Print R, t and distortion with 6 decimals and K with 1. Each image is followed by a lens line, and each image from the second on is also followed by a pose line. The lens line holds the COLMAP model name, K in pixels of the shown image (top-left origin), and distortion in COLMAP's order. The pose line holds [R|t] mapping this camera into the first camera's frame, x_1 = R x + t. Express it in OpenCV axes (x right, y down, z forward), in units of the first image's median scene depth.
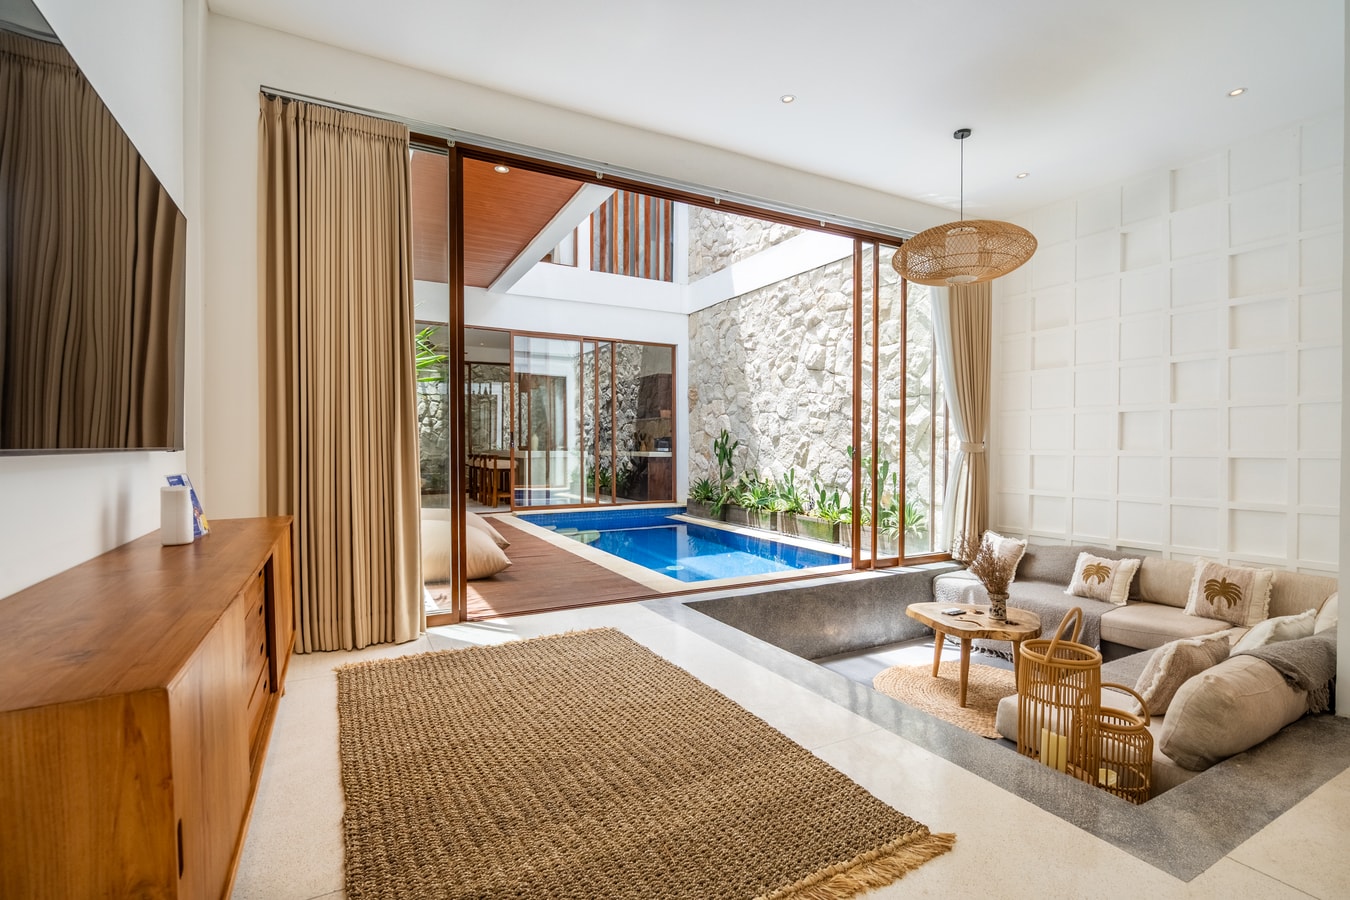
lens RADIAL K [[614.7, 0, 678.2], [0, 614.7, 453.3], [0, 0, 1]] dist [-0.001381, 0.000223]
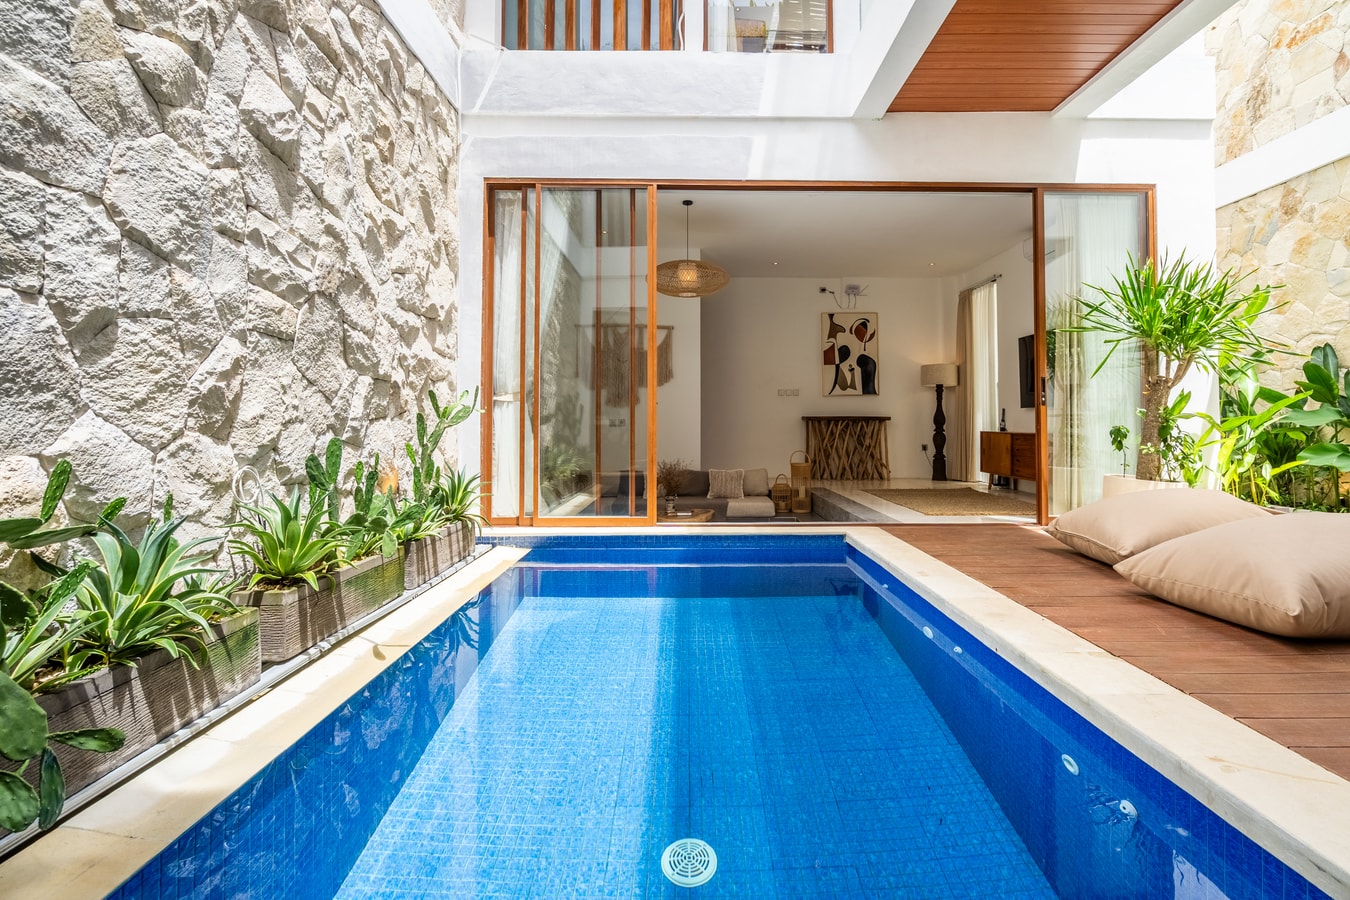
lens RADIAL K [[638.2, 0, 692.4], [0, 638.2, 405.0], [0, 0, 1]] dist [-0.000229, -0.000549]
pose [[-0.878625, 0.013585, 0.477319, -0.149823], [0.004675, 0.999792, -0.019849, 0.013177], [-0.477489, -0.015209, -0.878506, 1.168976]]
